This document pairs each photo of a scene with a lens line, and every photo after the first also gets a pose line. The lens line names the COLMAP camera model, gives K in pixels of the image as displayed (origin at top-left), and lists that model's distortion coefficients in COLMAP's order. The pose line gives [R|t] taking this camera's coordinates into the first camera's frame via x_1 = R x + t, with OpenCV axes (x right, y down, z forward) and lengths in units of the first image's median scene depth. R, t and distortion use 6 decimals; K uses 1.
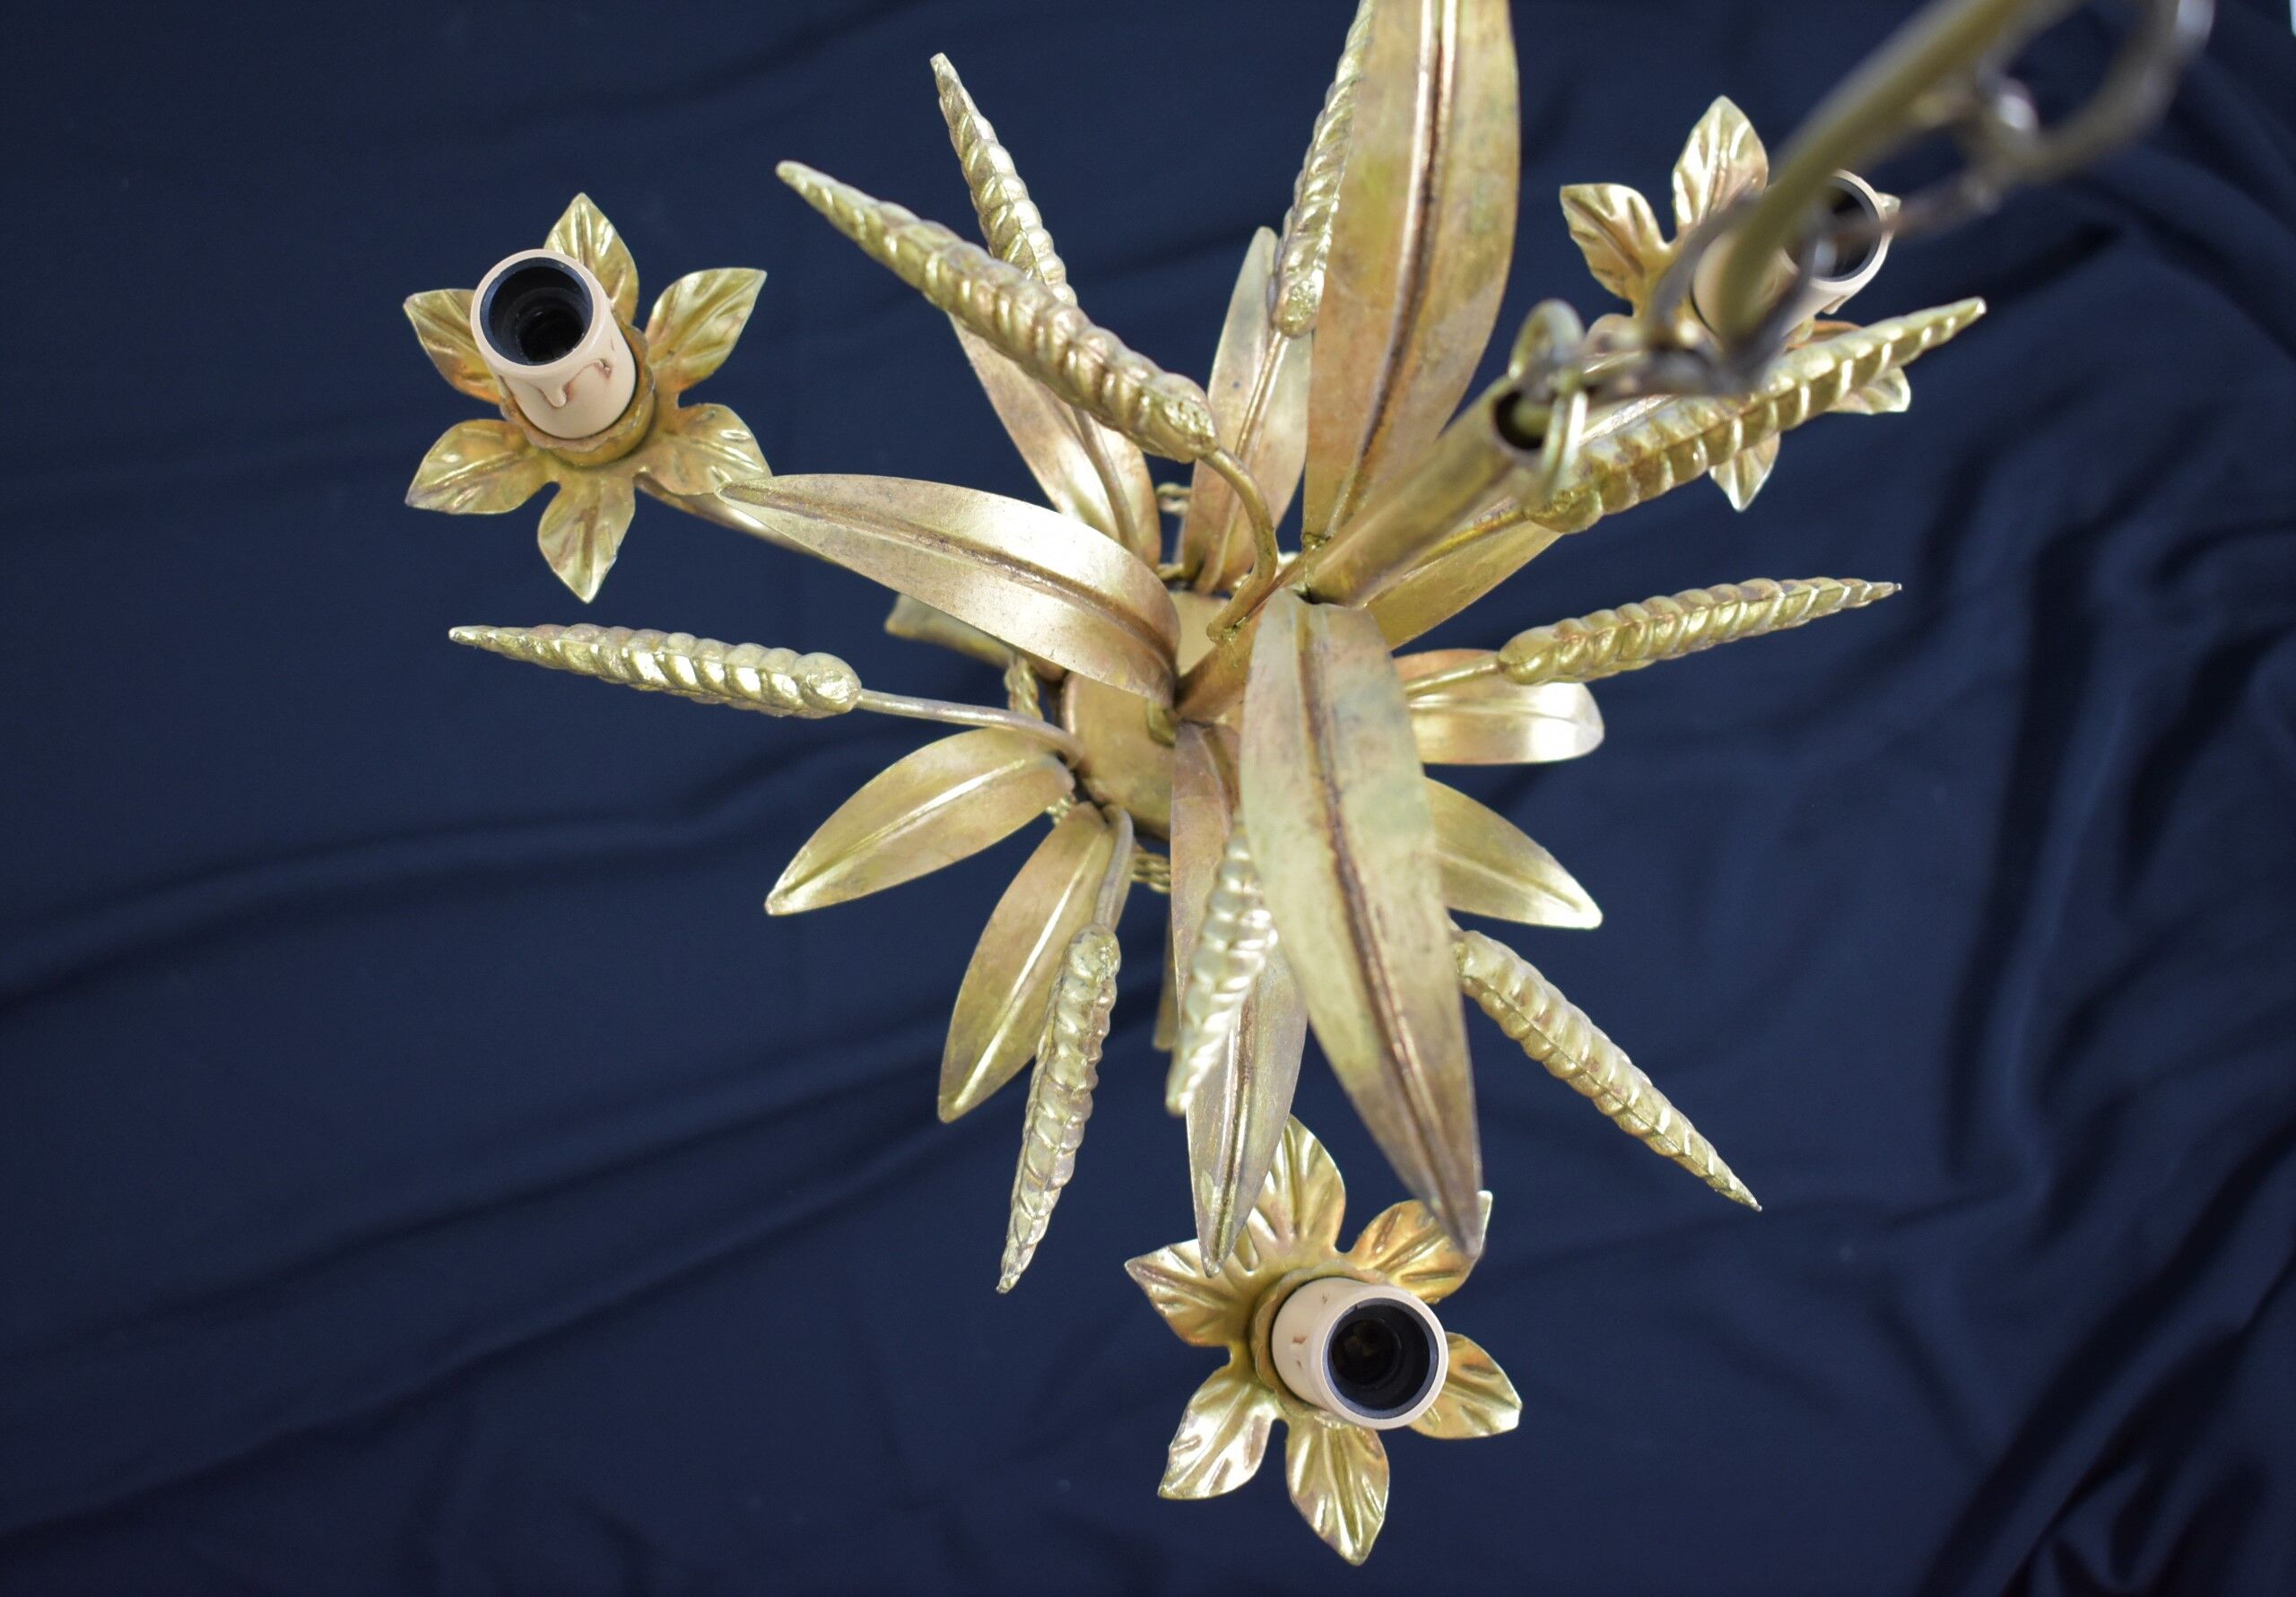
lens RADIAL K [[3034.3, 0, 1148.0], [0, 3034.3, 798.5], [0, 0, 1]] dist [0.009249, 0.009501]
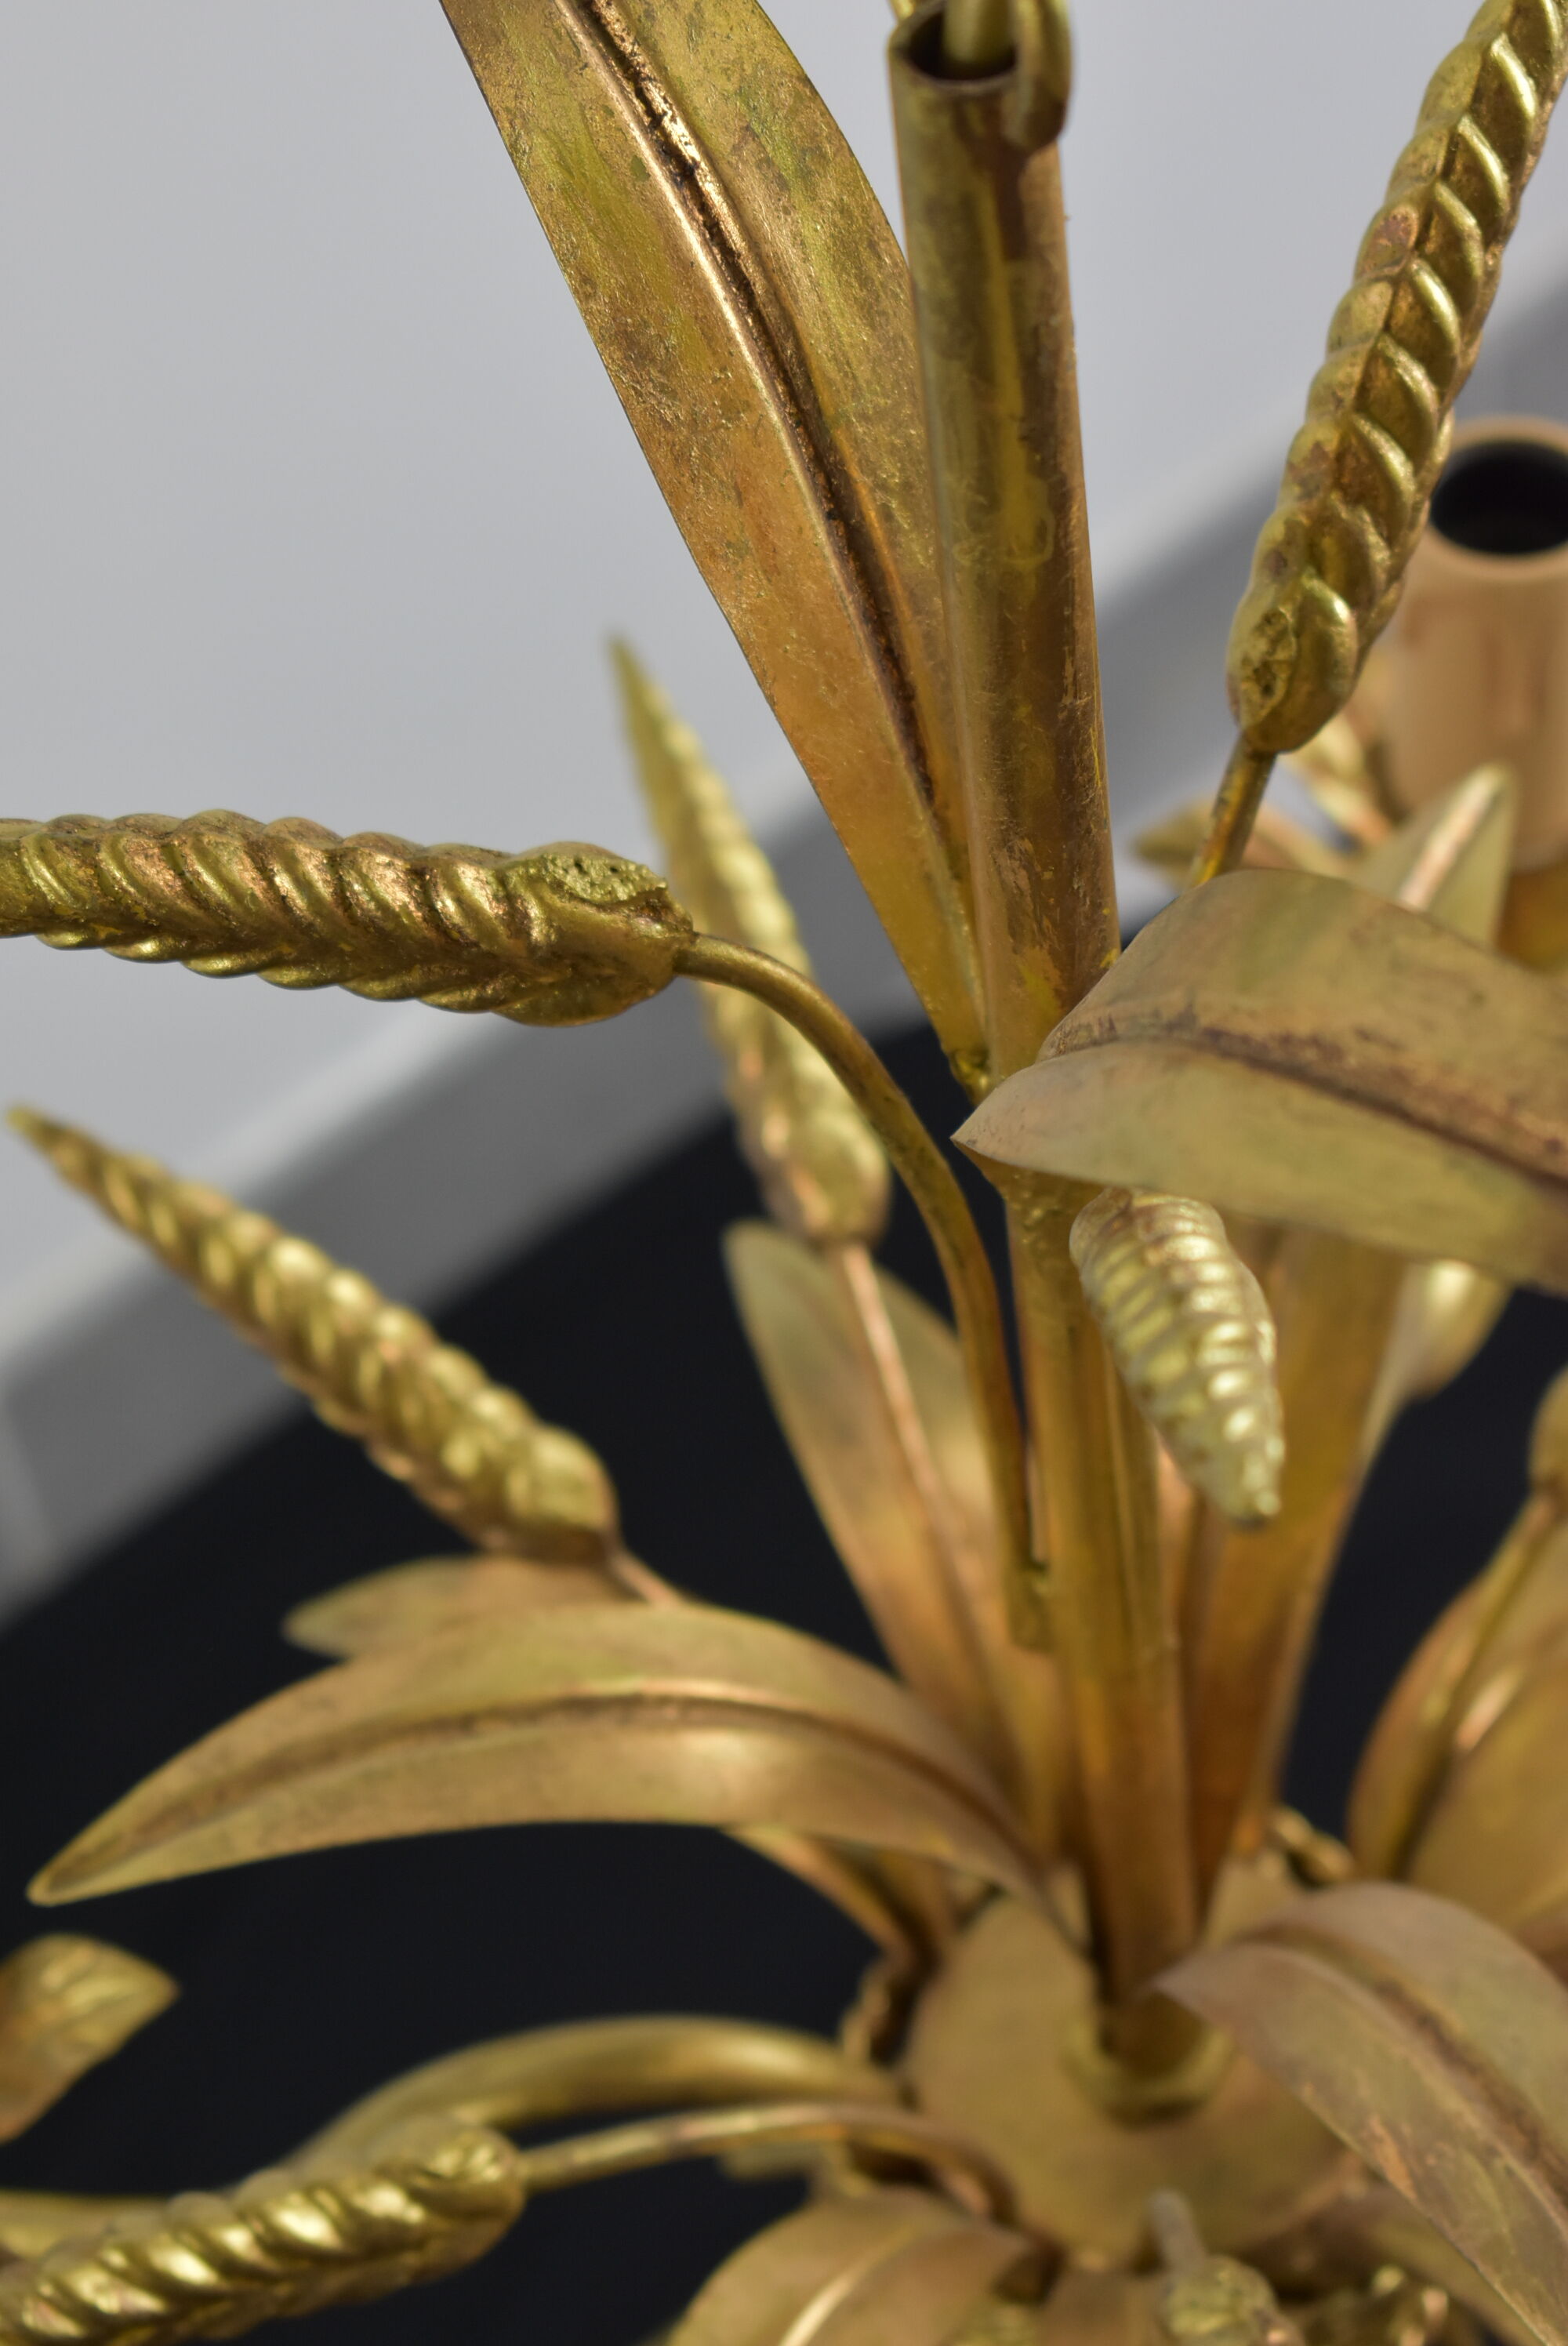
lens RADIAL K [[5419.1, 0, 784.0], [0, 5419.1, 1173.0], [0, 0, 1]] dist [0.068573, 0.314013]
pose [[0.823086, -0.546184, 0.155605, -0.112586], [0.544342, 0.680603, -0.490378, 0.322671], [0.161932, 0.488326, 0.857506, 0.175266]]
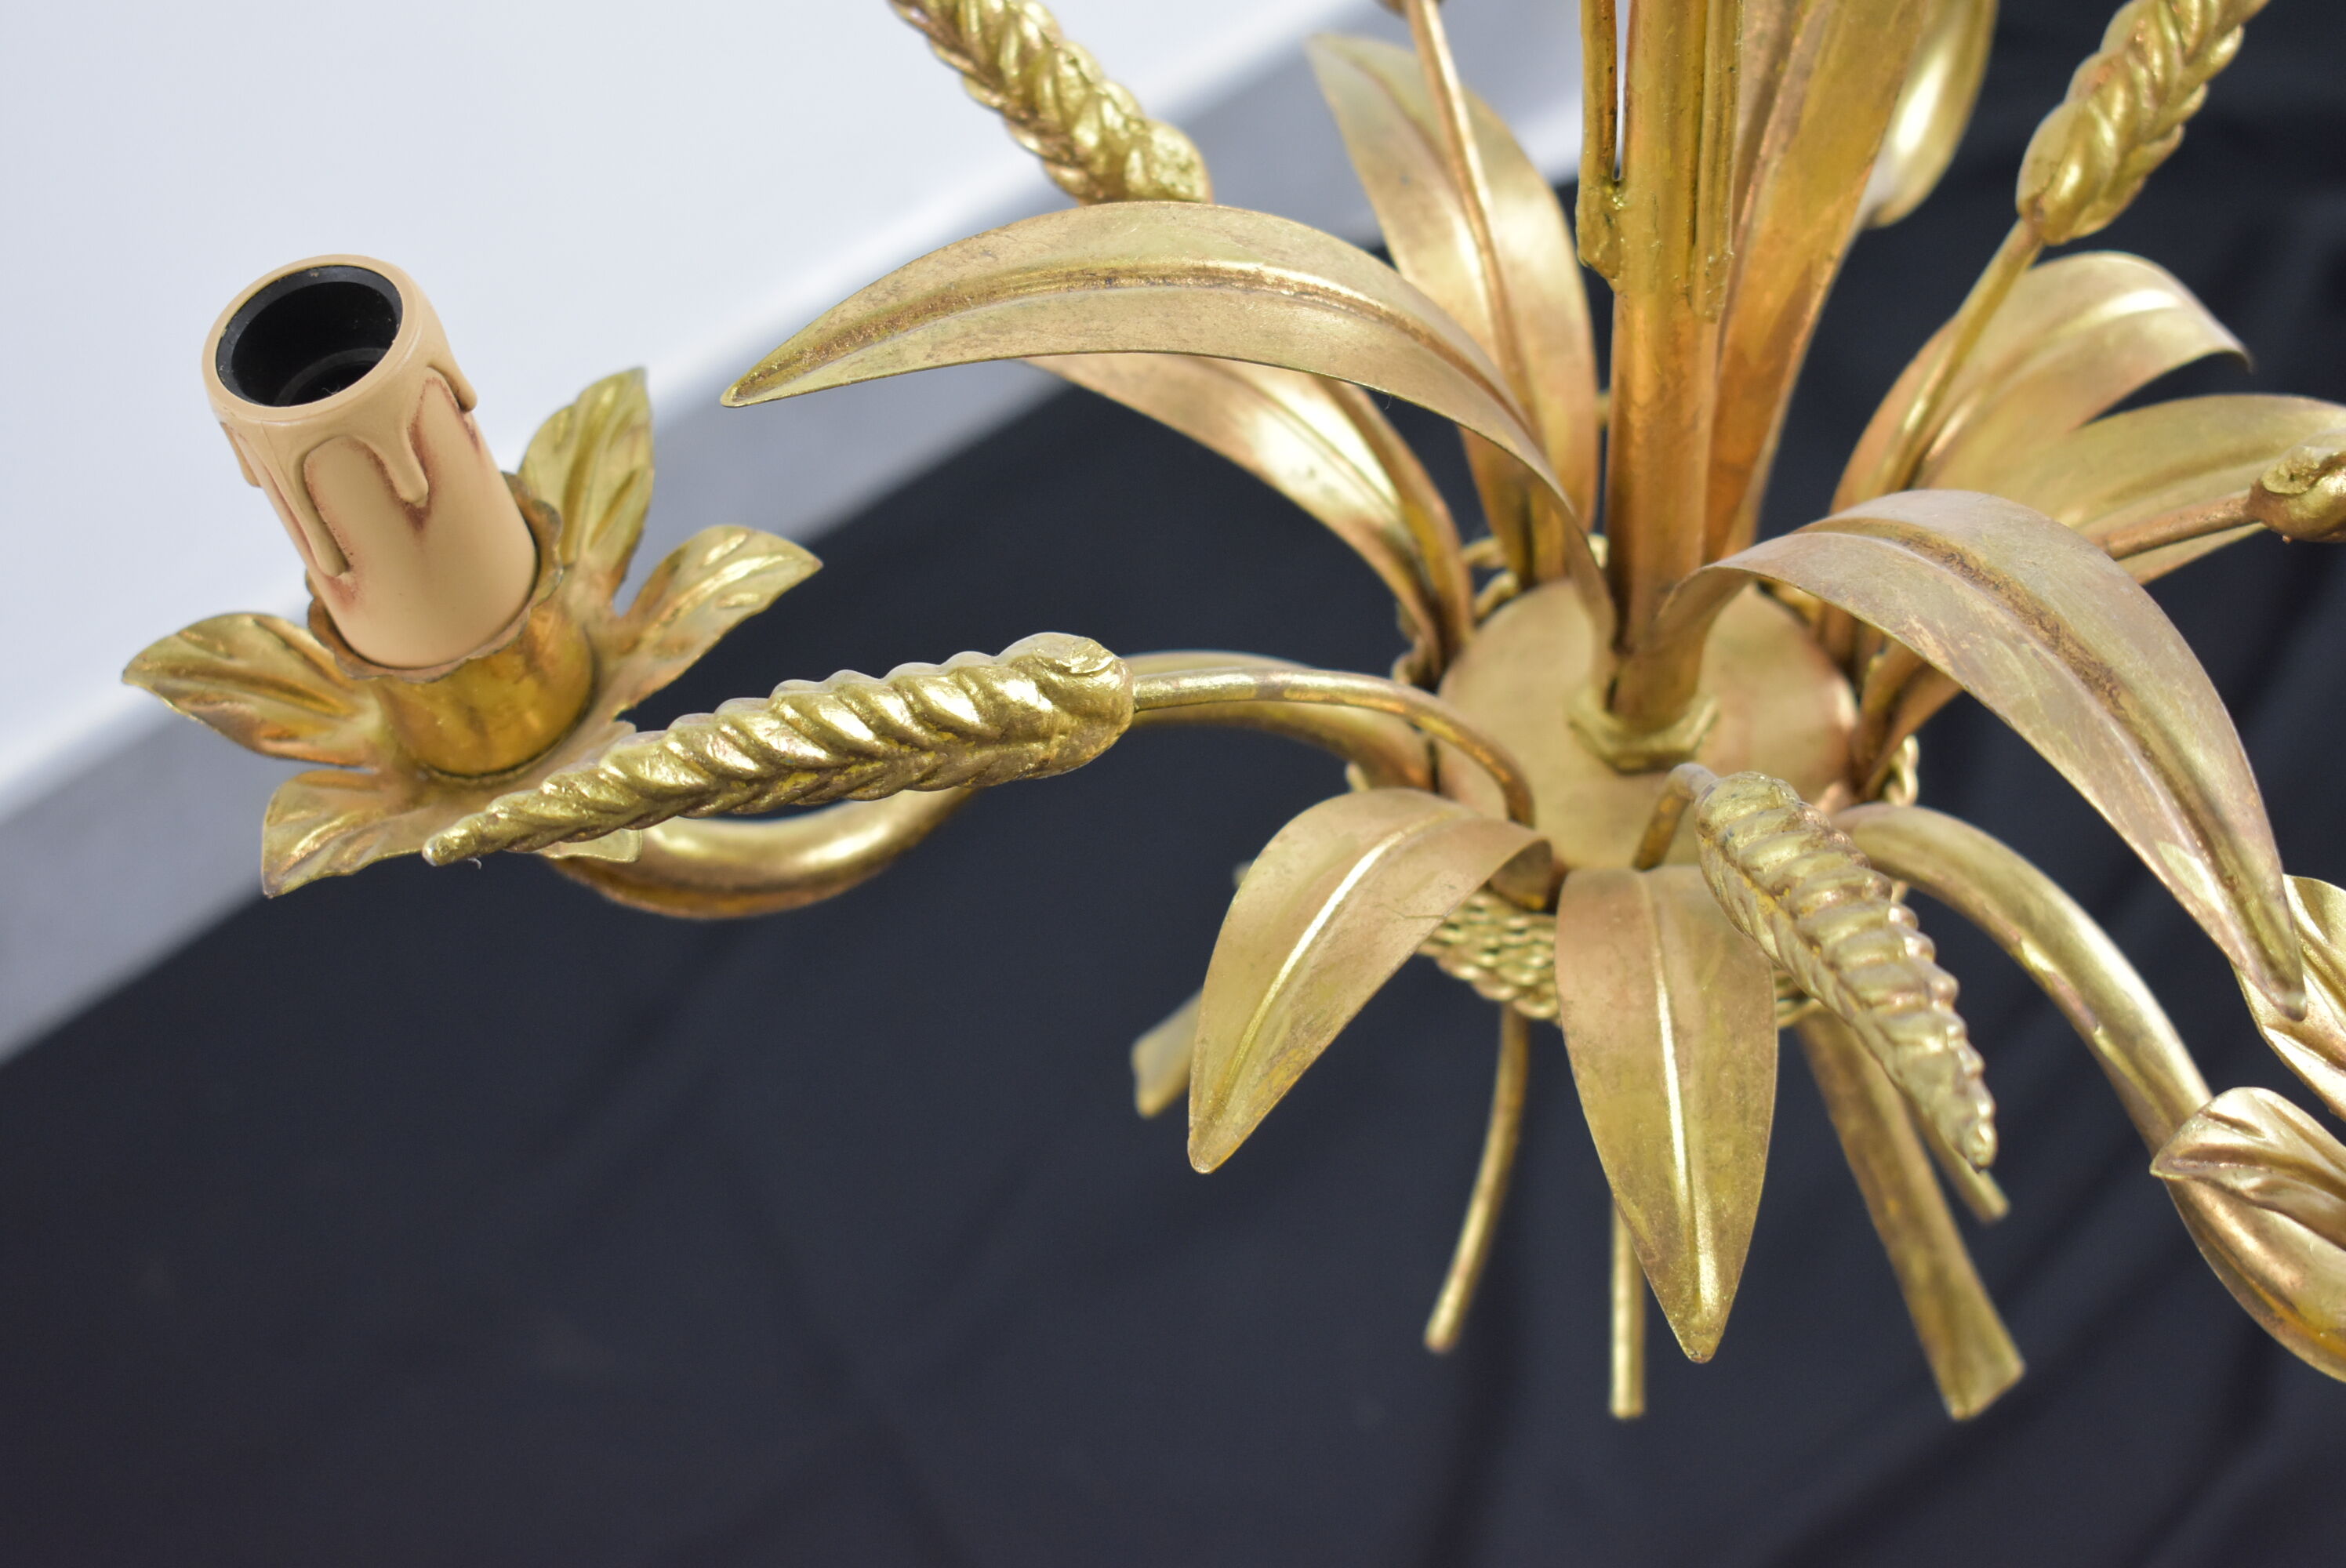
lens RADIAL K [[4257.8, 0, 1173.0], [0, 4257.8, 784.0], [0, 0, 1]] dist [0.024331, -0.091451]
pose [[0.845910, -0.507020, 0.165429, -0.235808], [0.519727, 0.714086, -0.469005, 0.363610], [0.119665, 0.482714, 0.867564, 0.335632]]
